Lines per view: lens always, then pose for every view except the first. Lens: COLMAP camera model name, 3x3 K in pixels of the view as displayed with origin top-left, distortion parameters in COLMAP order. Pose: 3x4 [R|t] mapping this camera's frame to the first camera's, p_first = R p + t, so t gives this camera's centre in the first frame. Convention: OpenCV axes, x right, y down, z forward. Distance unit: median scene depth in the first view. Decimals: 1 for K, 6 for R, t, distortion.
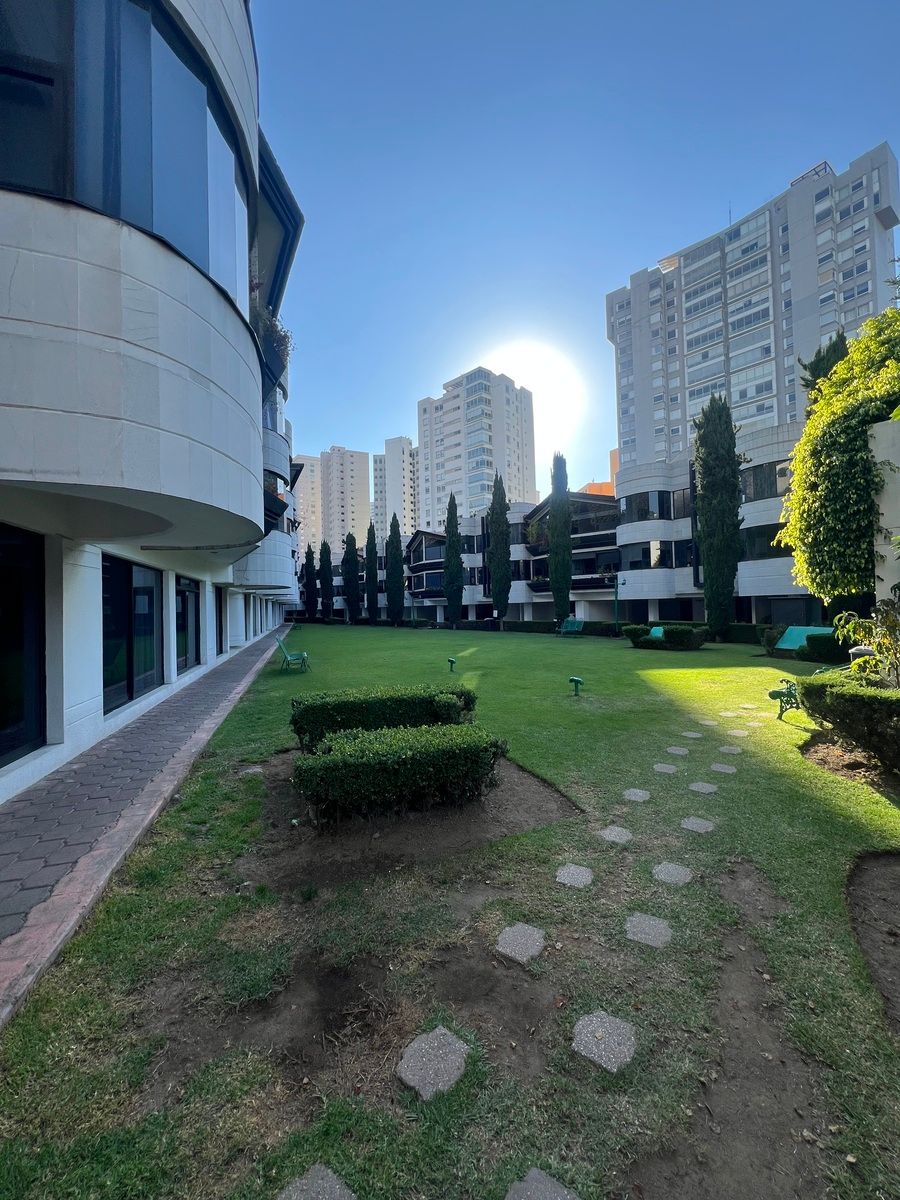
lens RADIAL K [[478.6, 0, 451.1], [0, 478.6, 595.8], [0, 0, 1]] dist [-0.001973, -0.000055]
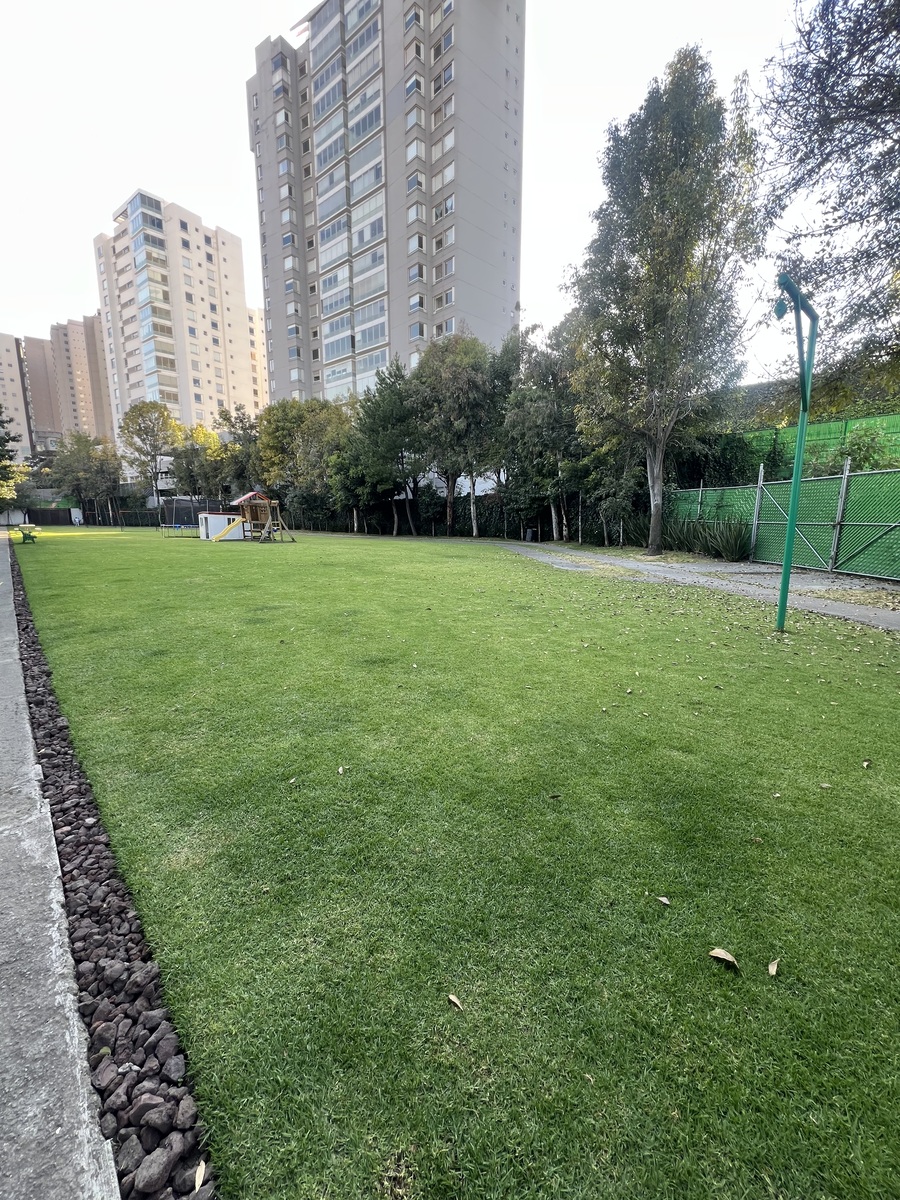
lens RADIAL K [[478.6, 0, 451.1], [0, 478.6, 595.8], [0, 0, 1]] dist [-0.001973, -0.000055]
pose [[0.989957, -0.006356, 0.141224, 0.909829], [-0.020295, 0.982250, 0.186475, -0.003088], [-0.139902, -0.187468, 0.972257, 0.178515]]
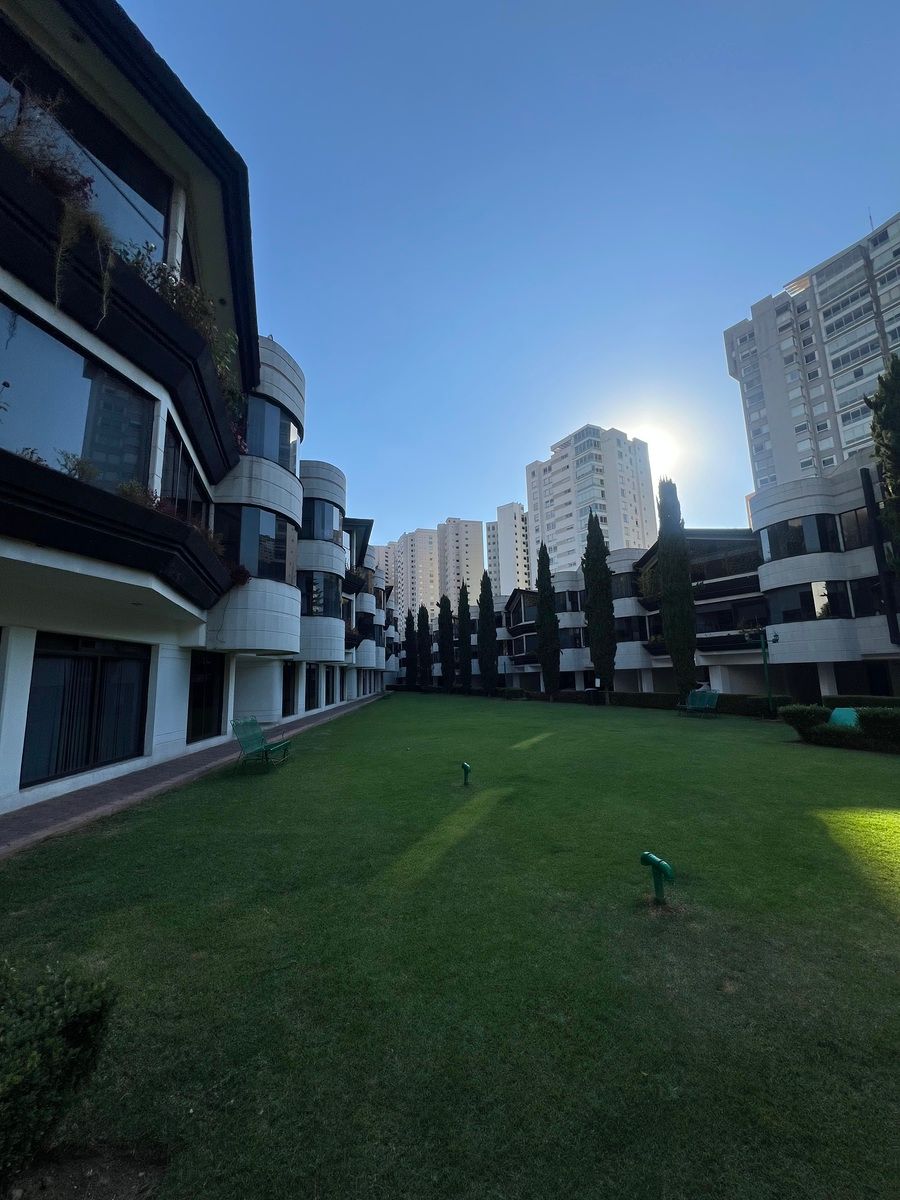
lens RADIAL K [[478.6, 0, 451.1], [0, 478.6, 595.8], [0, 0, 1]] dist [-0.001973, -0.000055]
pose [[0.968303, -0.043786, -0.245912, 0.030944], [0.009749, 0.990391, -0.137955, 0.000652], [0.249589, 0.131184, 0.959425, 0.081644]]
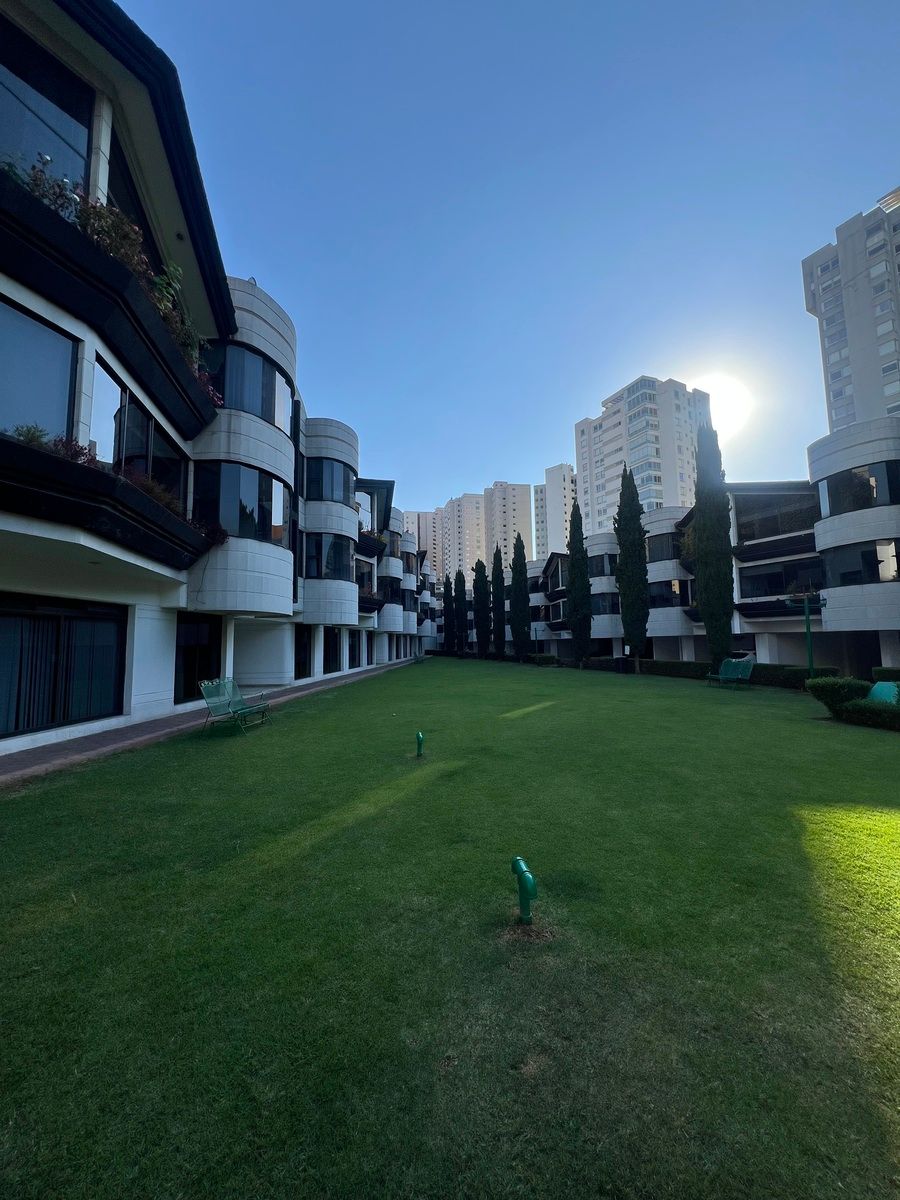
lens RADIAL K [[478.6, 0, 451.1], [0, 478.6, 595.8], [0, 0, 1]] dist [-0.001973, -0.000055]
pose [[0.937390, -0.024976, -0.347386, 0.051064], [0.001166, 0.997645, -0.068582, 0.001810], [0.348281, 0.063884, 0.935211, 0.102604]]
